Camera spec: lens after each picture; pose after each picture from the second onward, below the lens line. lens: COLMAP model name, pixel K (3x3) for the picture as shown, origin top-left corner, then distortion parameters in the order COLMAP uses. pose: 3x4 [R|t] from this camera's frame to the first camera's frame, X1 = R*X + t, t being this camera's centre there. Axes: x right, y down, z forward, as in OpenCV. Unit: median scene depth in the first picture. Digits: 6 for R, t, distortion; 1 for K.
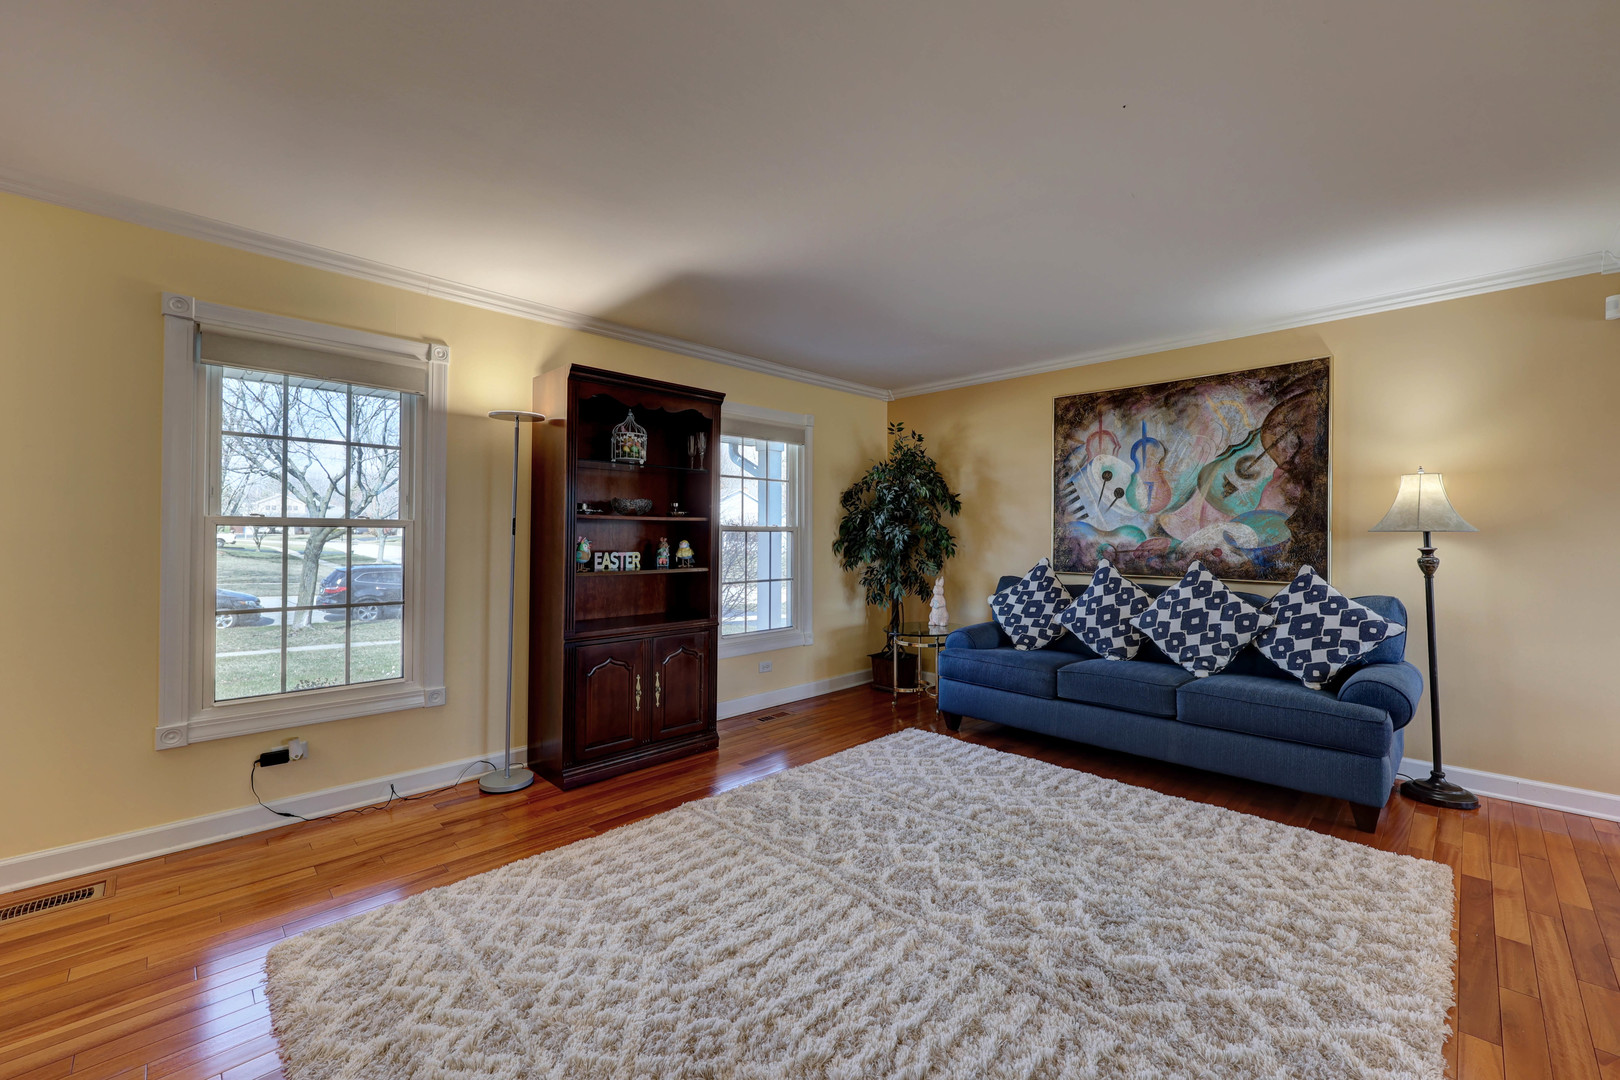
lens RADIAL K [[639.6, 0, 810.5], [0, 639.6, 535.3], [0, 0, 1]] dist [-0.004710, -0.000066]
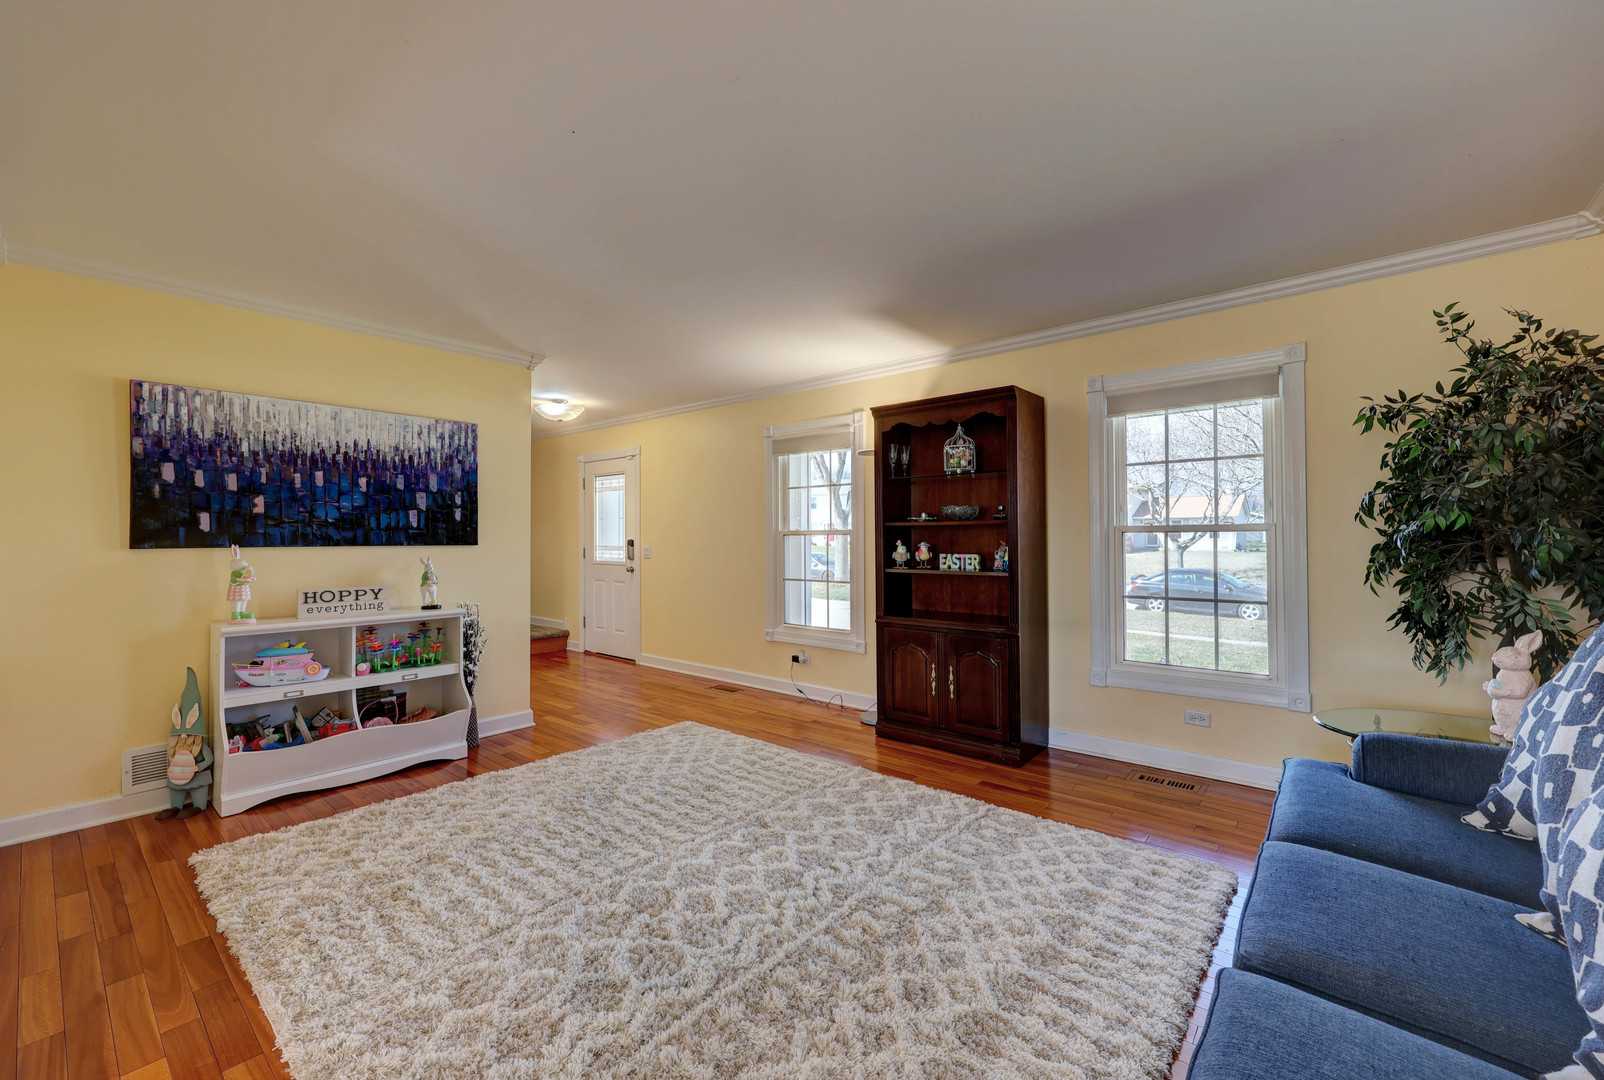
lens RADIAL K [[633.2, 0, 804.2], [0, 633.2, 538.3], [0, 0, 1]] dist [-0.004710, -0.000066]
pose [[0.105965, -0.004099, -0.994361, 0.777181], [0.006424, 0.999973, -0.003437, 0.001364], [0.994349, -0.006023, 0.105988, 0.631907]]
